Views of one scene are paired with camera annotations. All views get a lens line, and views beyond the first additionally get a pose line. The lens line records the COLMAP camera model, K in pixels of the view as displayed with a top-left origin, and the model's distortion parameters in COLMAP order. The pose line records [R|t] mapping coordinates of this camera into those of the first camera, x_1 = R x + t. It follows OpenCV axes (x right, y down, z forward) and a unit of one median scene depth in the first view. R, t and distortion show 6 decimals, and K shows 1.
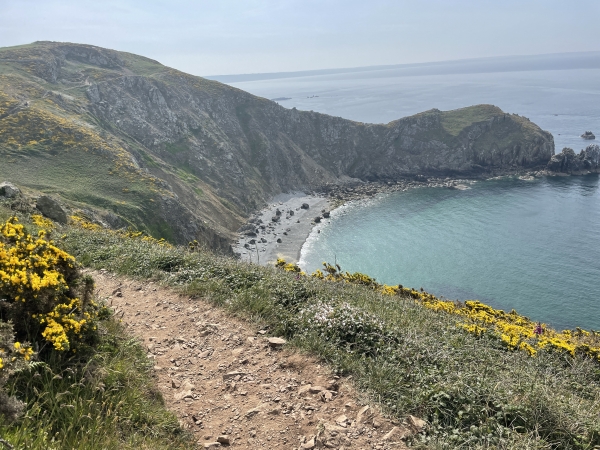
lens RADIAL K [[392.6, 0, 300.0], [0, 392.6, 225.0], [0, 0, 1]] dist [0.034565, -0.051855]
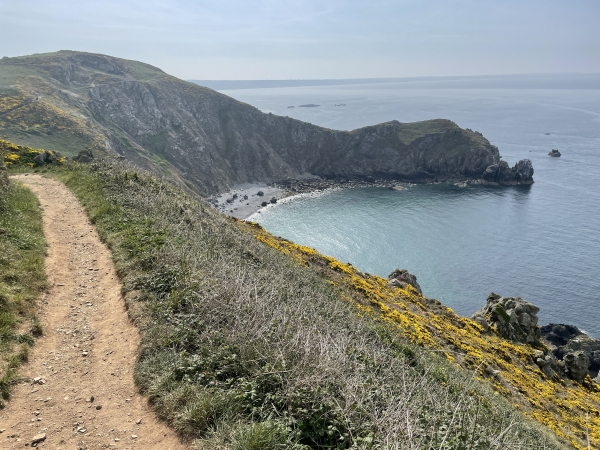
lens RADIAL K [[392.6, 0, 300.0], [0, 392.6, 225.0], [0, 0, 1]] dist [0.034565, -0.051855]
pose [[0.993426, 0.076737, -0.084945, 0.228601], [-0.078047, 0.996875, -0.012205, 0.050396], [0.083743, 0.018754, 0.996311, -0.183275]]
